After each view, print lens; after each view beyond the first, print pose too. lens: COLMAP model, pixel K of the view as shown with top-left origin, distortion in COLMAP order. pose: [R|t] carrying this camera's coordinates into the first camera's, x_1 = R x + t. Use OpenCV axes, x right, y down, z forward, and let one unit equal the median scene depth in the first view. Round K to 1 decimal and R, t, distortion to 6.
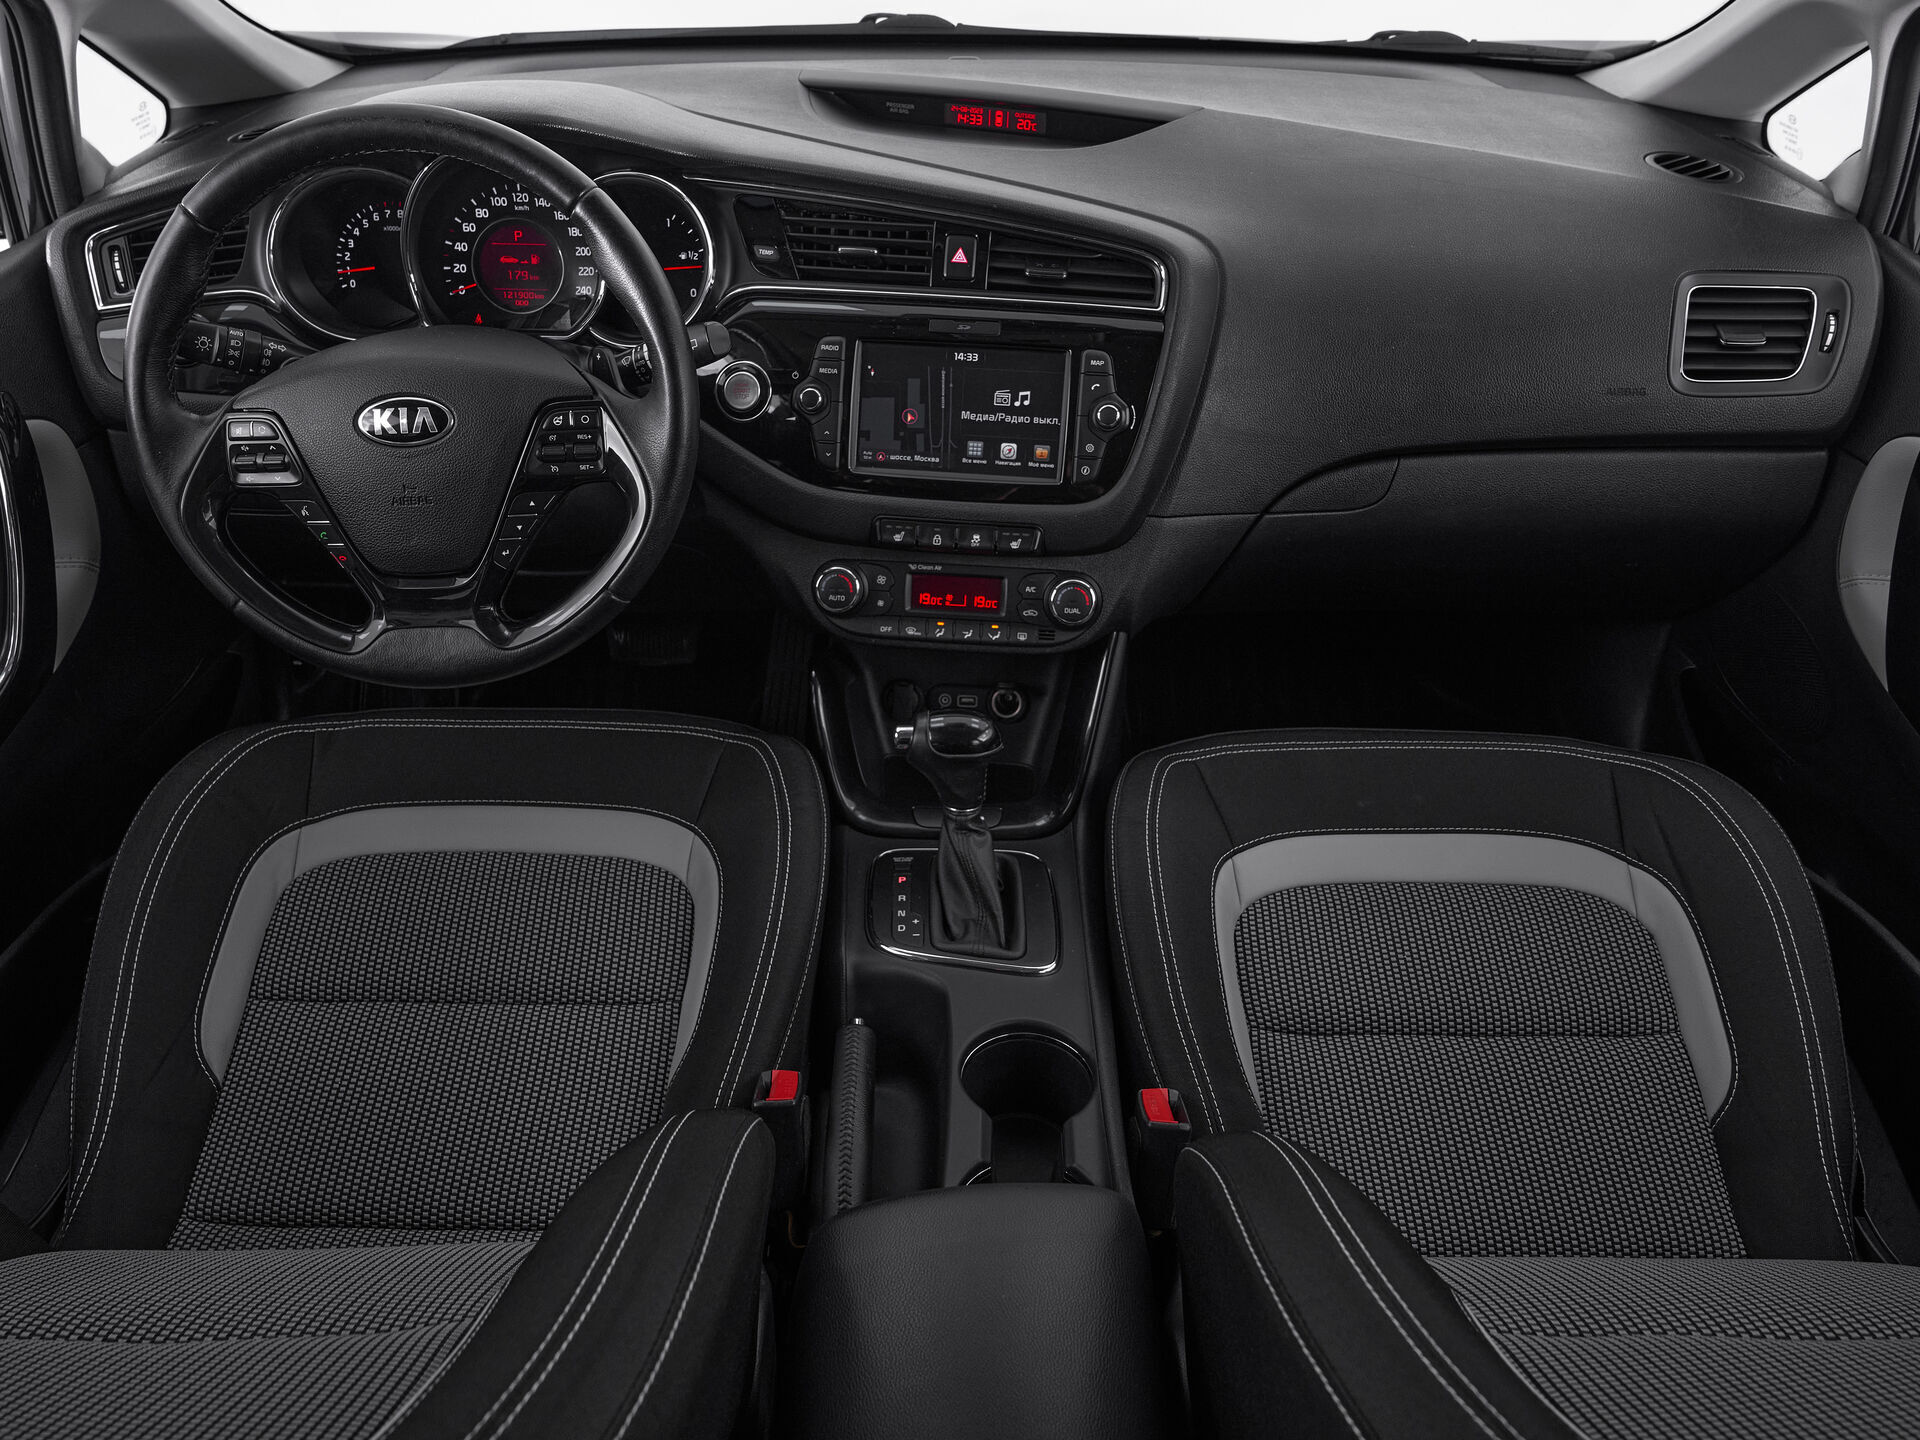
lens RADIAL K [[1454.6, 0, 921.4], [0, 1454.6, 709.0], [0, 0, 1]] dist [0.007624, -0.022583]
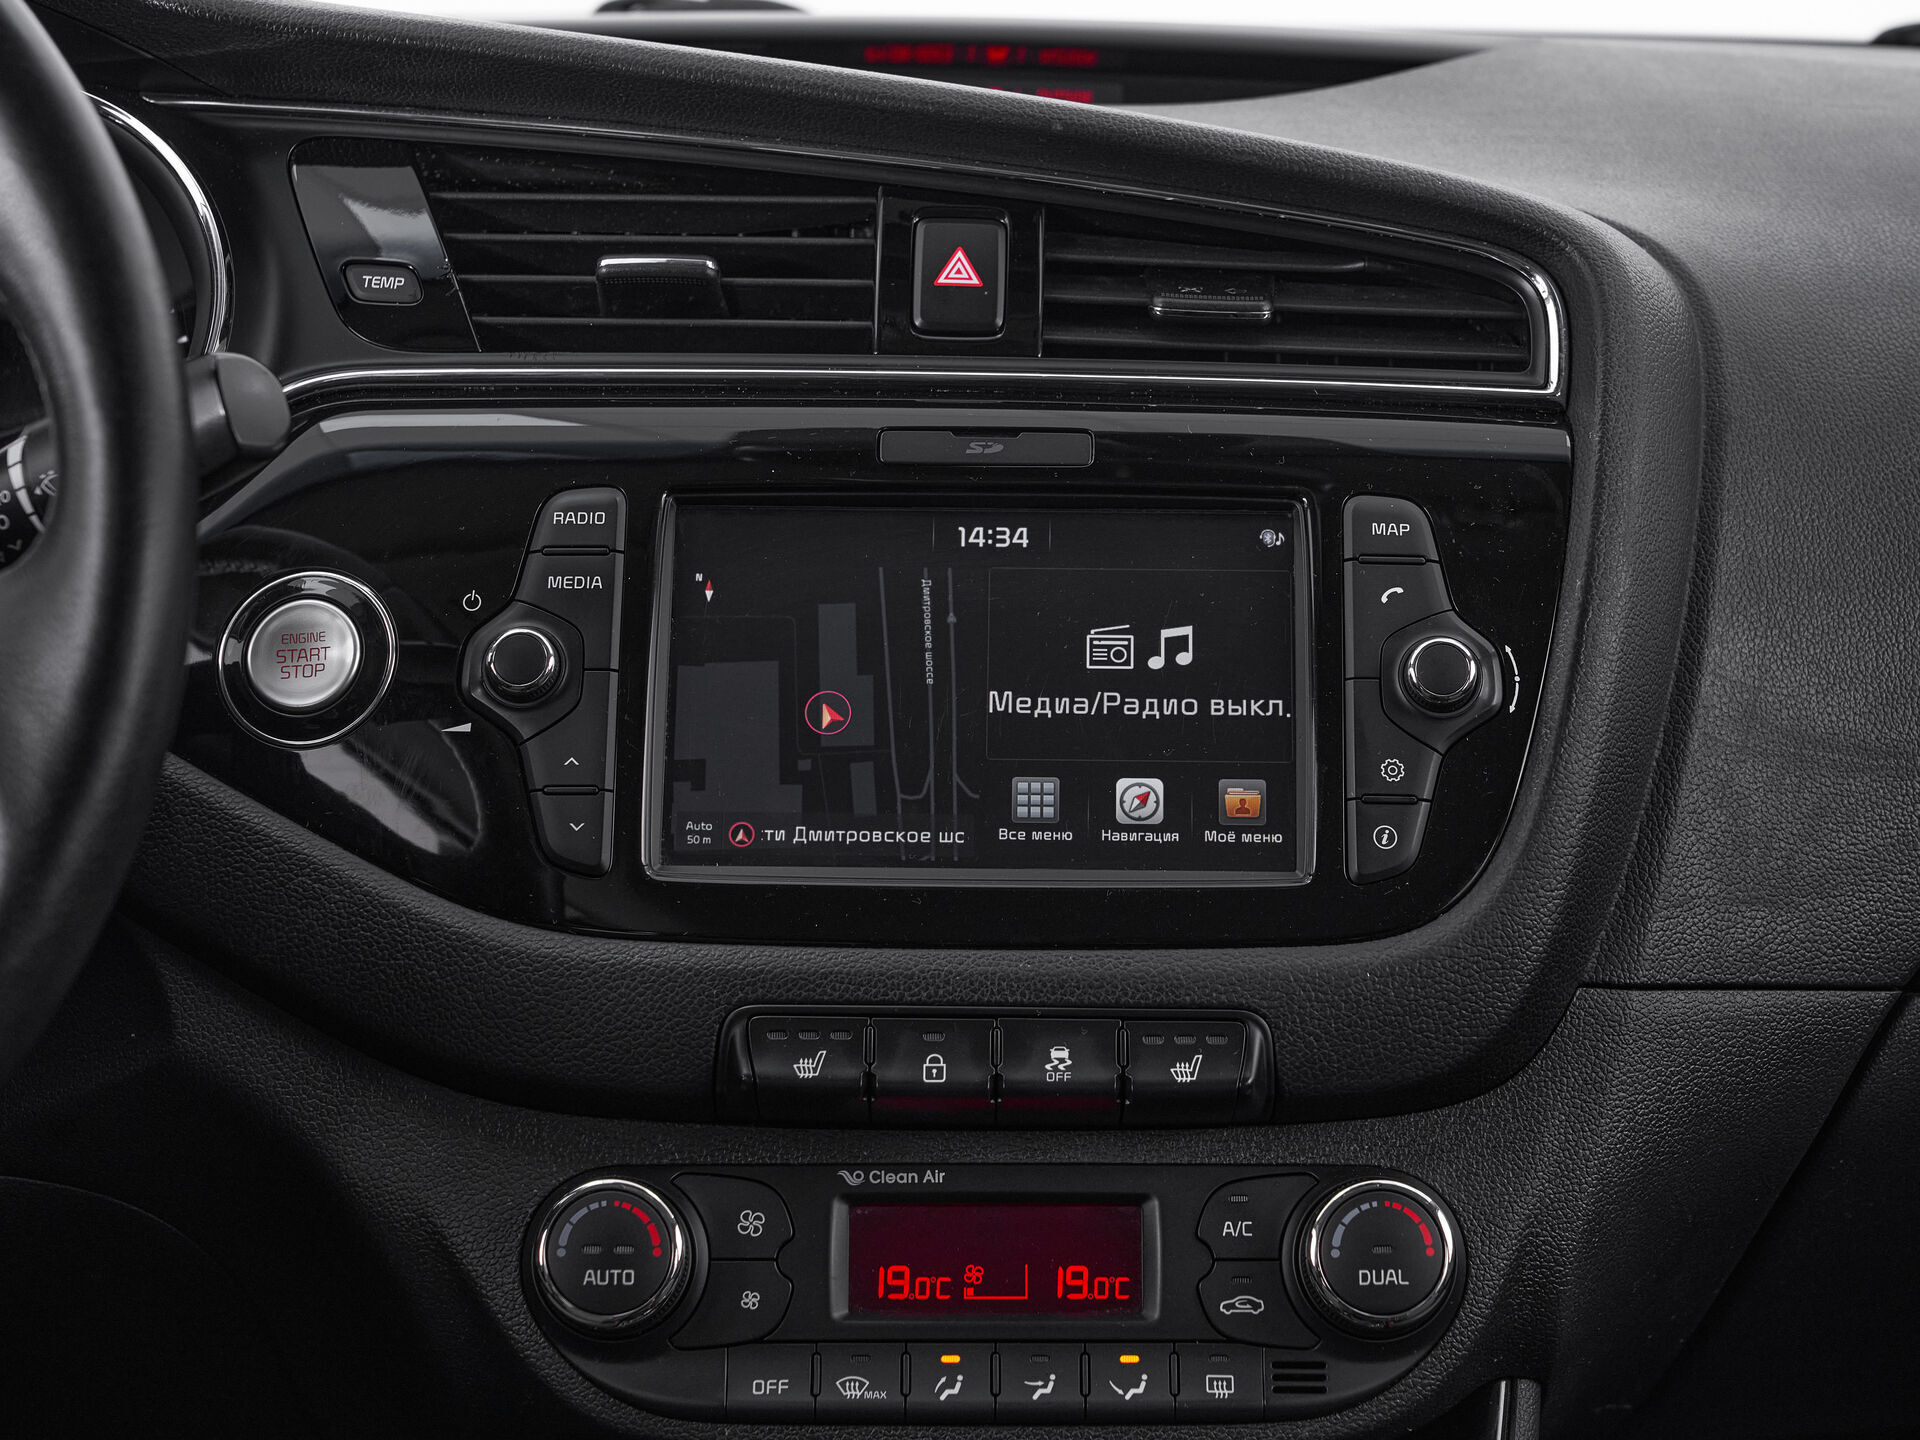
lens RADIAL K [[3679.8, 0, 1053.9], [0, 3679.8, 680.0], [0, 0, 1]] dist [-0.050630, 0.000000]
pose [[0.992355, -0.017712, 0.122139, -0.058372], [0.065699, 0.913584, -0.401308, 0.125001], [-0.104476, 0.406264, 0.907763, 0.249904]]
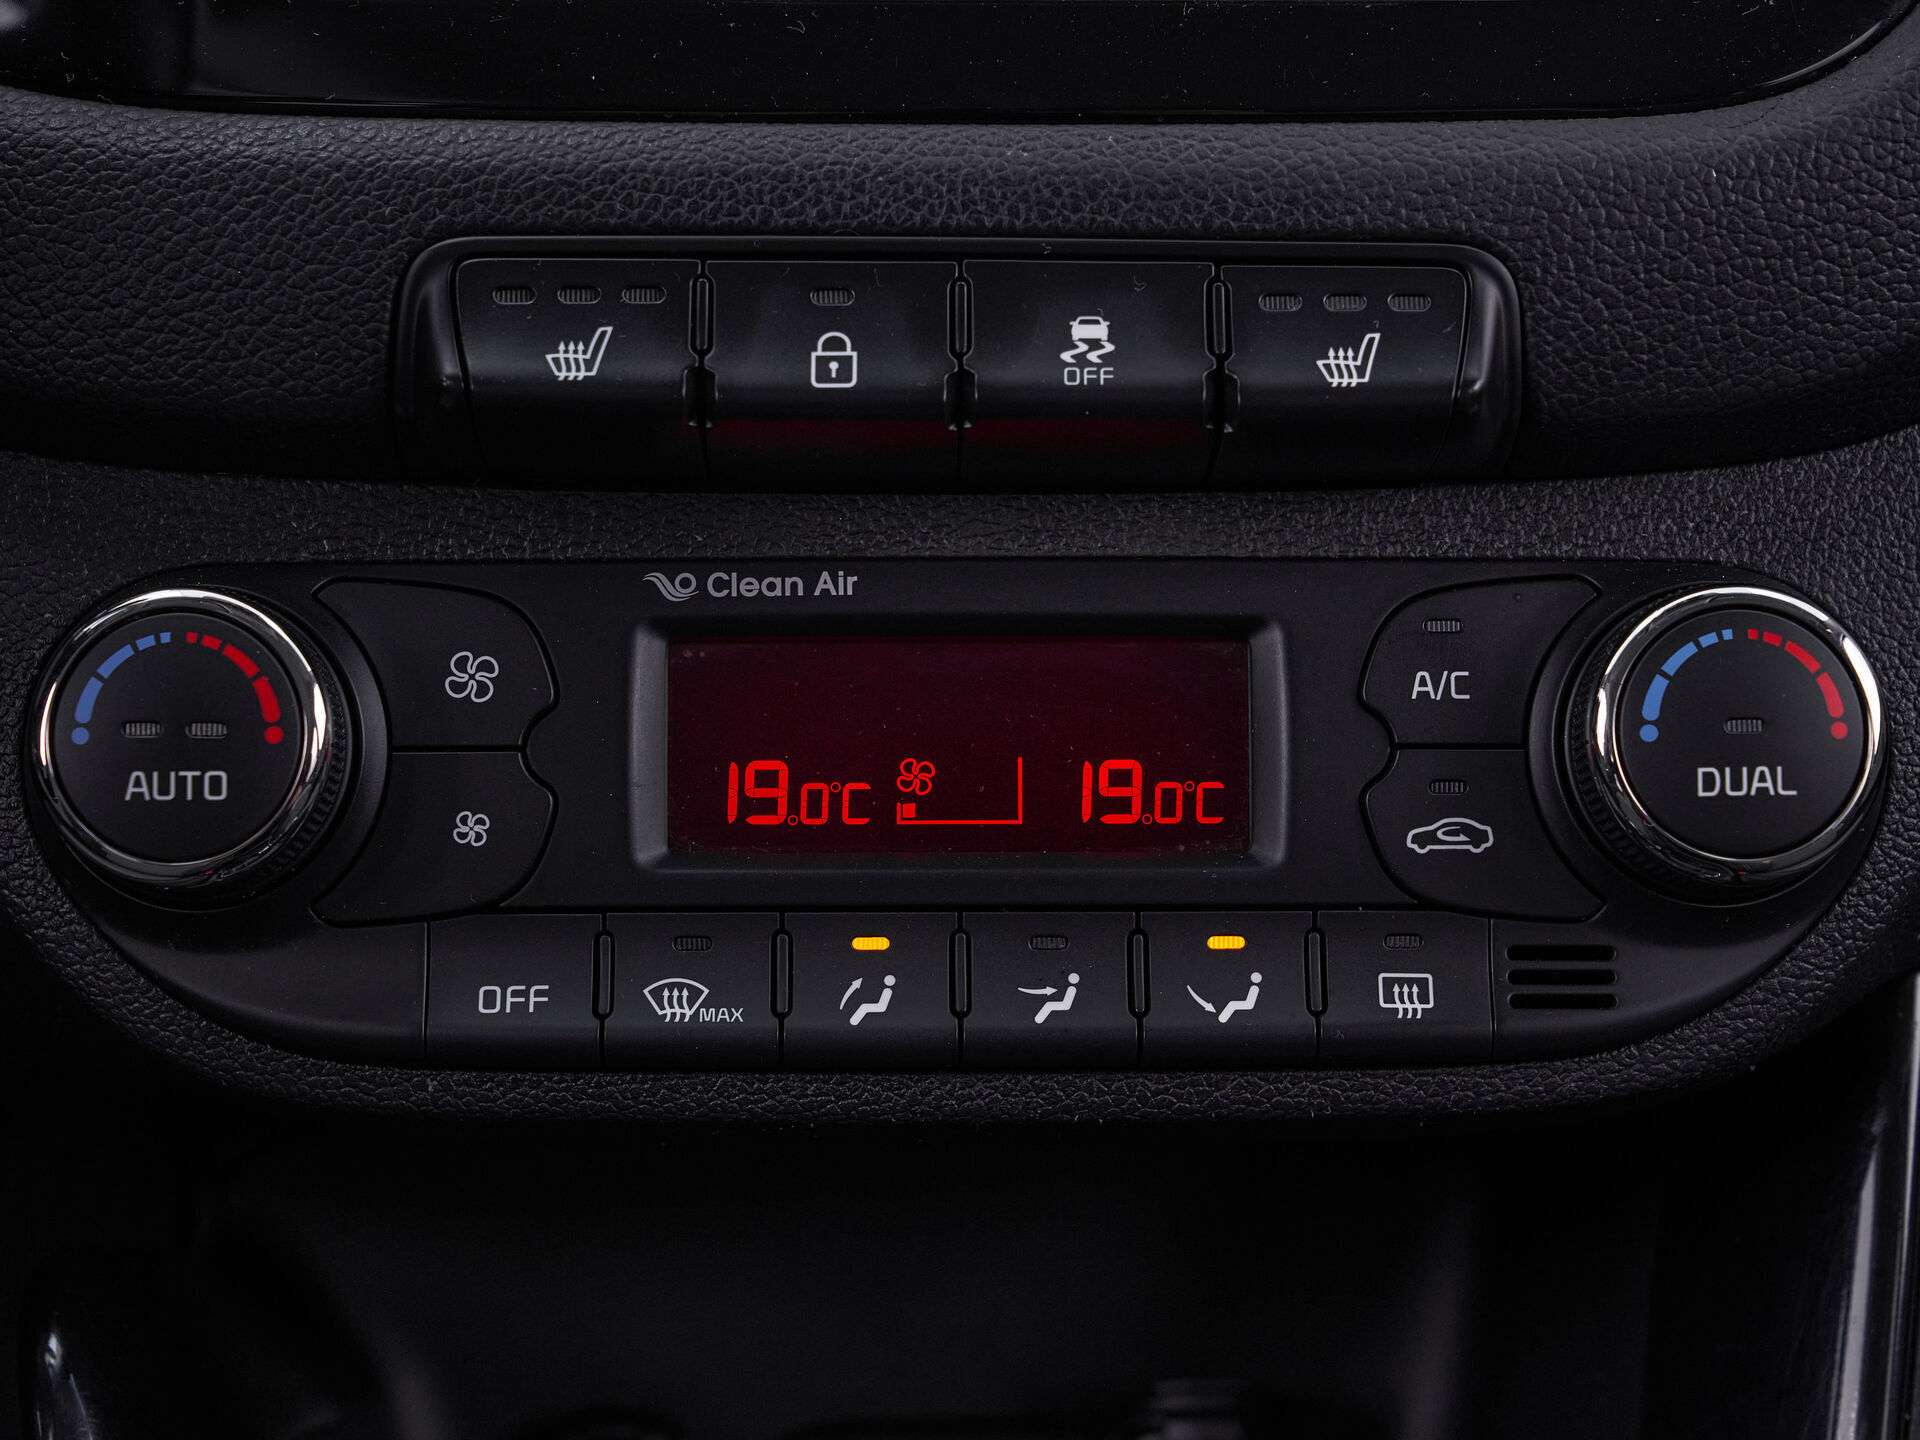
lens RADIAL K [[3679.8, 0, 964.1], [0, 3679.8, 706.9], [0, 0, 1]] dist [-0.050630, 0.000000]
pose [[0.992614, -0.037787, 0.115278, -0.021375], [0.067297, 0.962146, -0.264094, 0.020946], [-0.100935, 0.269902, 0.957583, 0.640272]]
